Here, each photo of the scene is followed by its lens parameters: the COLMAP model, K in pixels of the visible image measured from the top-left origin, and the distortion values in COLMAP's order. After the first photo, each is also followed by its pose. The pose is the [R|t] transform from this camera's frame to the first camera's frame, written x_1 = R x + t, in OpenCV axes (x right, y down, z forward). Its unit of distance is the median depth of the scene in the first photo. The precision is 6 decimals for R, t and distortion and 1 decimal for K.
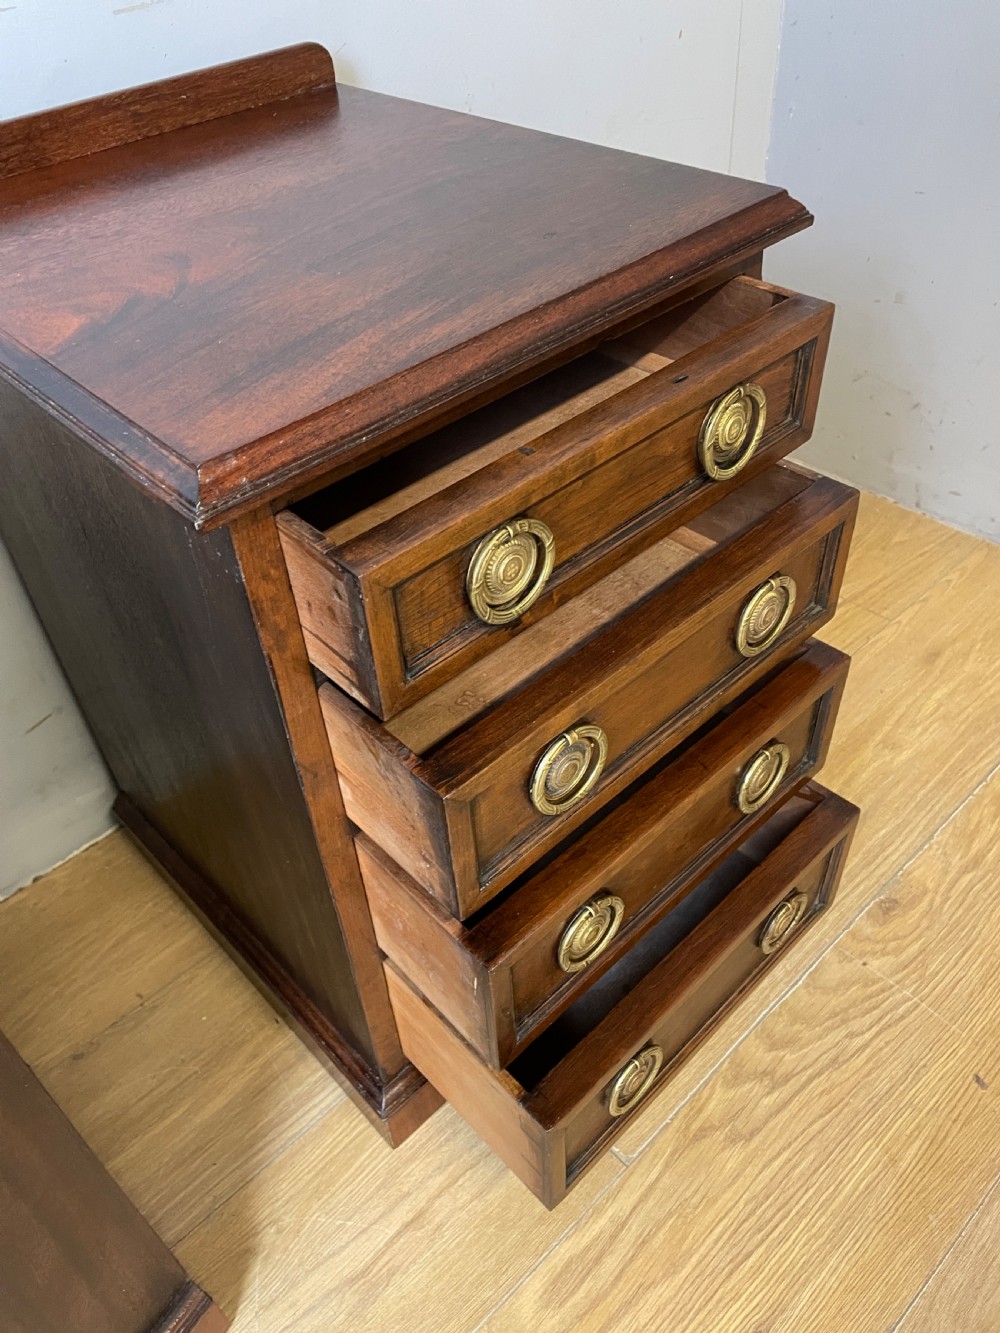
lens RADIAL K [[1014.7, 0, 494.5], [0, 1014.7, 655.7], [0, 0, 1]] dist [0.079344, -0.107161]
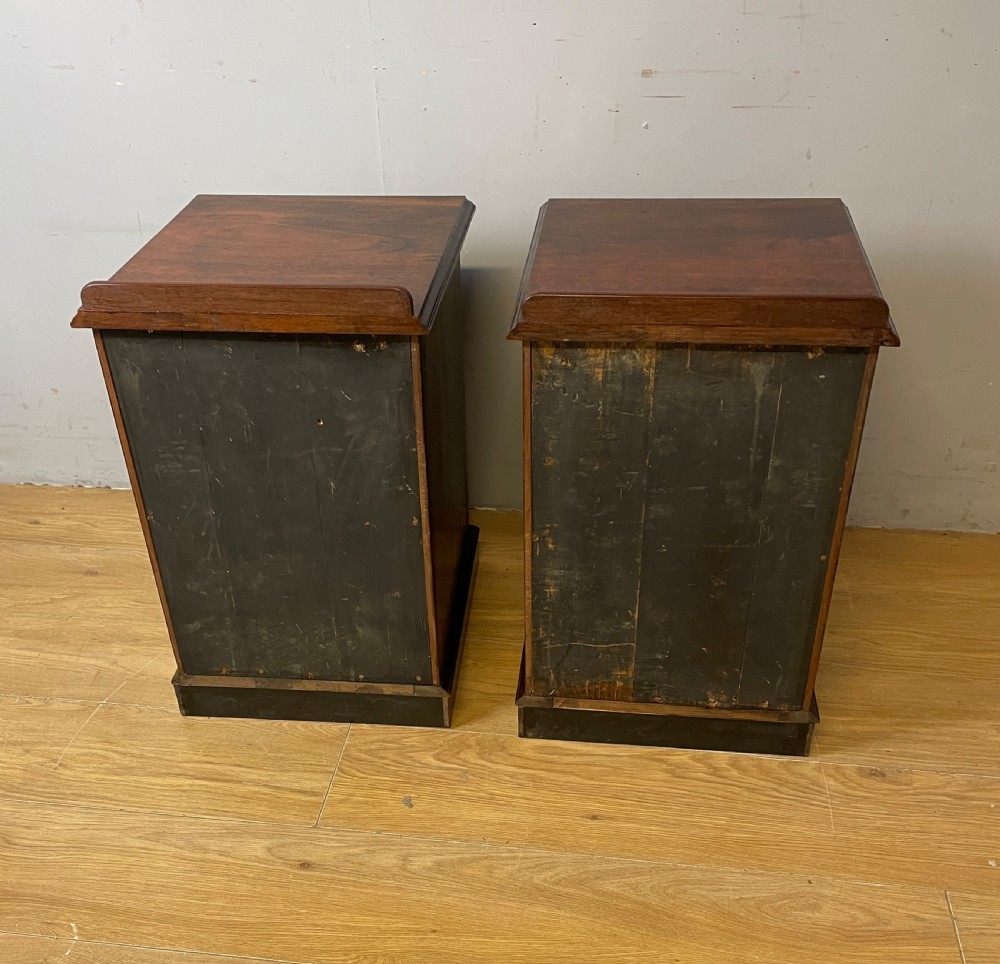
lens RADIAL K [[1115.2, 0, 465.5], [0, 1115.2, 575.8], [0, 0, 1]] dist [0.046667, 0.000000]
pose [[0.619339, 0.485033, -0.617383, 1.091604], [-0.523616, 0.841106, 0.135521, 0.123998], [0.585017, 0.239339, 0.774901, -0.791271]]
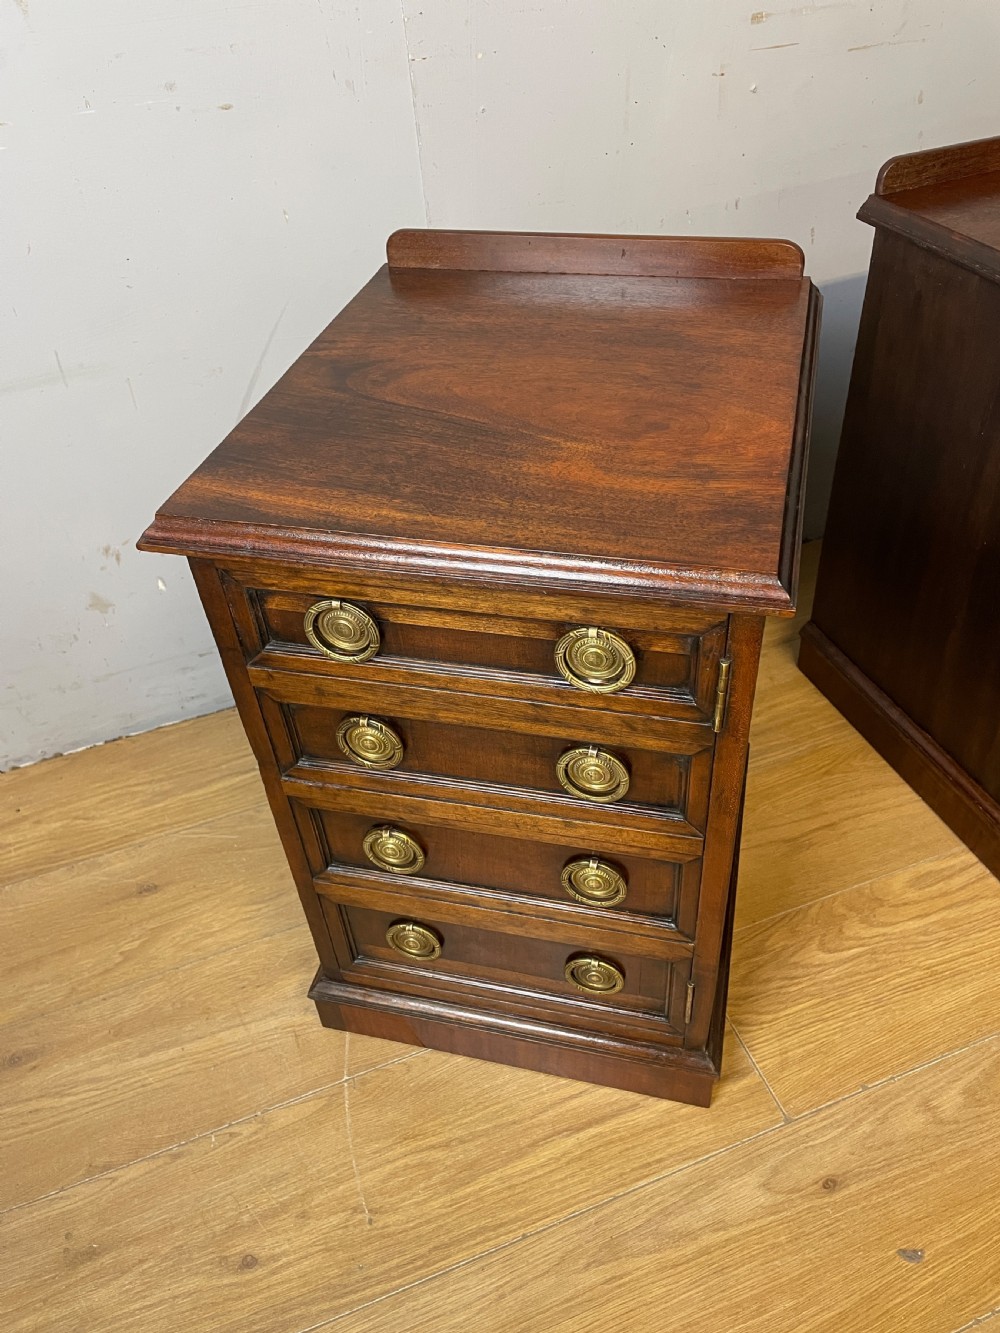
lens RADIAL K [[1014.7, 0, 506.1], [0, 1014.7, 663.9], [0, 0, 1]] dist [0.079344, -0.107161]
pose [[0.924568, 0.249979, -0.287550, -0.151071], [-0.246793, 0.967884, 0.047900, 0.363497], [0.290289, 0.026679, 0.956567, -0.677888]]
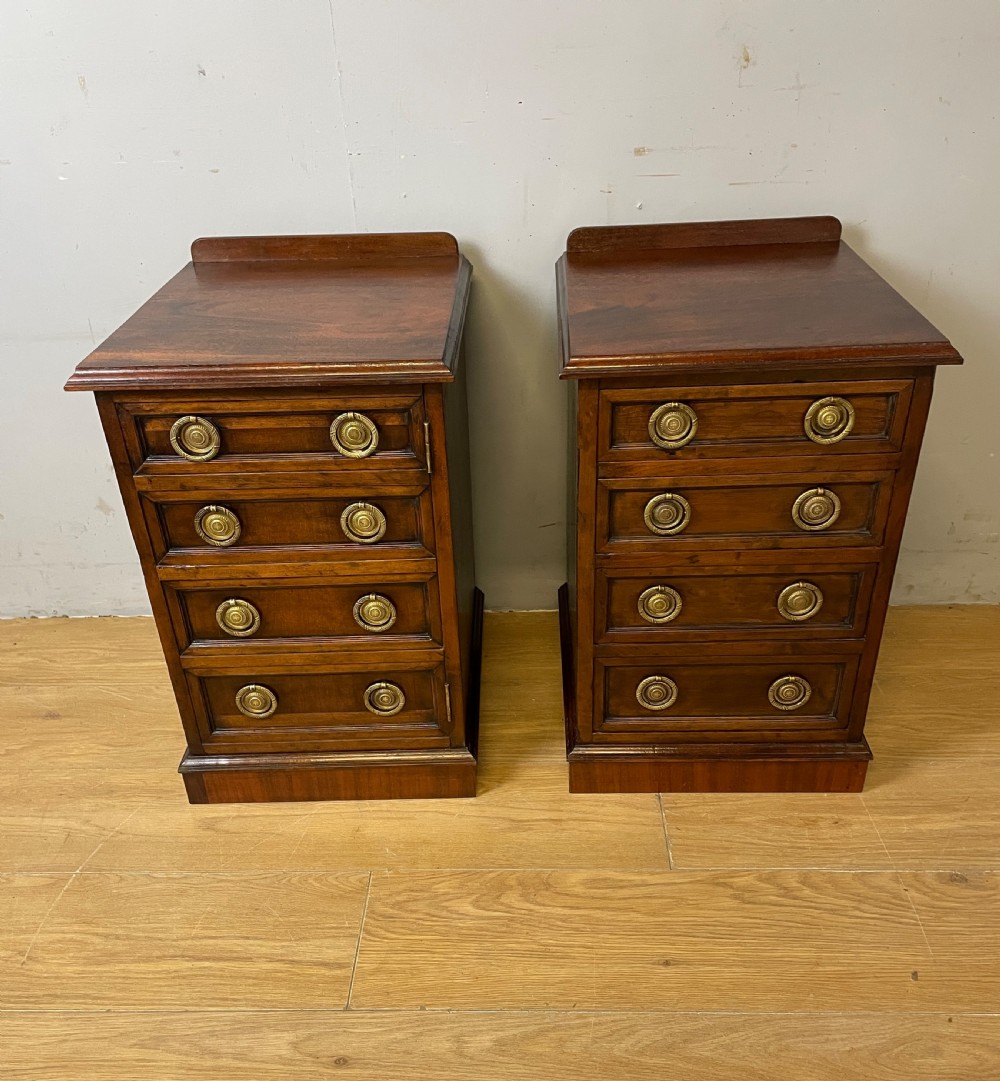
lens RADIAL K [[1019.4, 0, 501.2], [0, 1019.4, 588.7], [0, 0, 1]] dist [0.032064, 0.000000]
pose [[0.712811, 0.399669, -0.576337, 0.729051], [-0.472053, 0.881150, 0.027213, 0.196777], [0.518716, 0.252664, 0.816759, -0.606319]]
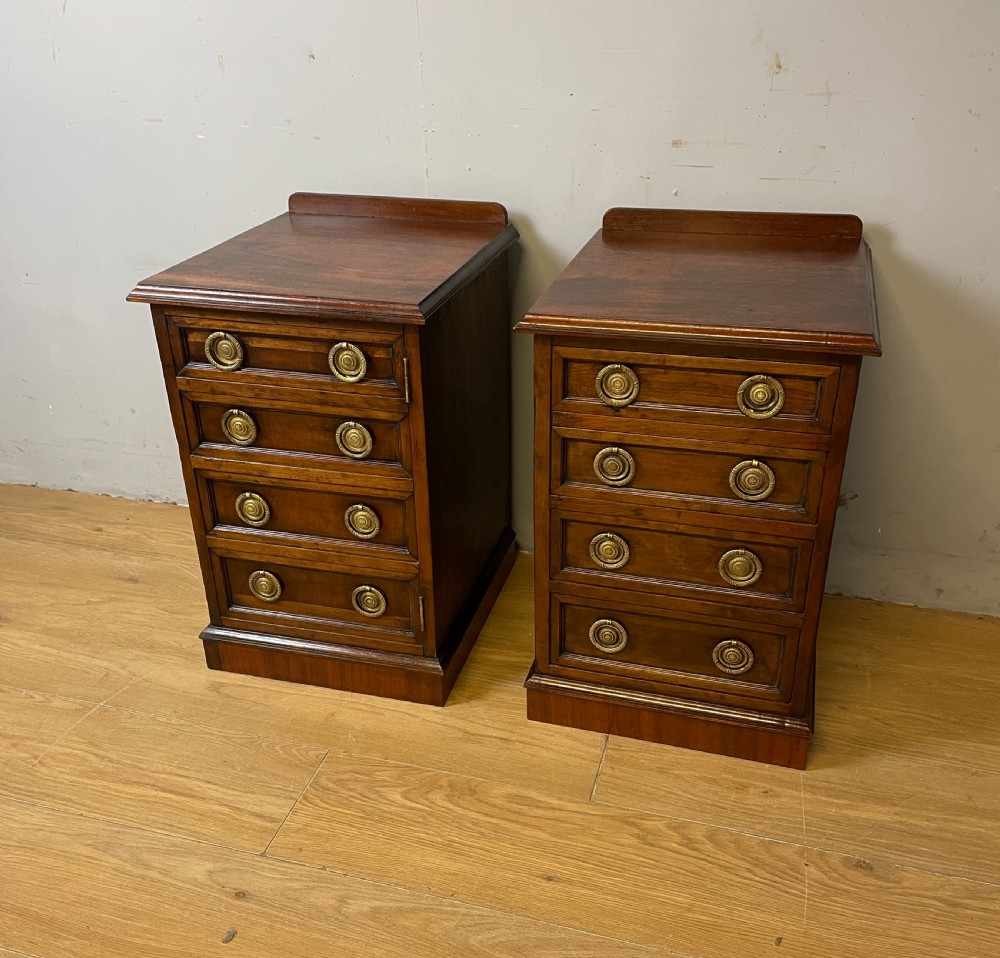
lens RADIAL K [[1016.1, 0, 502.0], [0, 1016.1, 500.7], [0, 0, 1]] dist [0.034317, 0.000000]
pose [[0.509326, 0.449958, -0.733570, 1.141255], [-0.583243, 0.807273, 0.090213, 0.020021], [0.632783, 0.381902, 0.673600, -0.466796]]
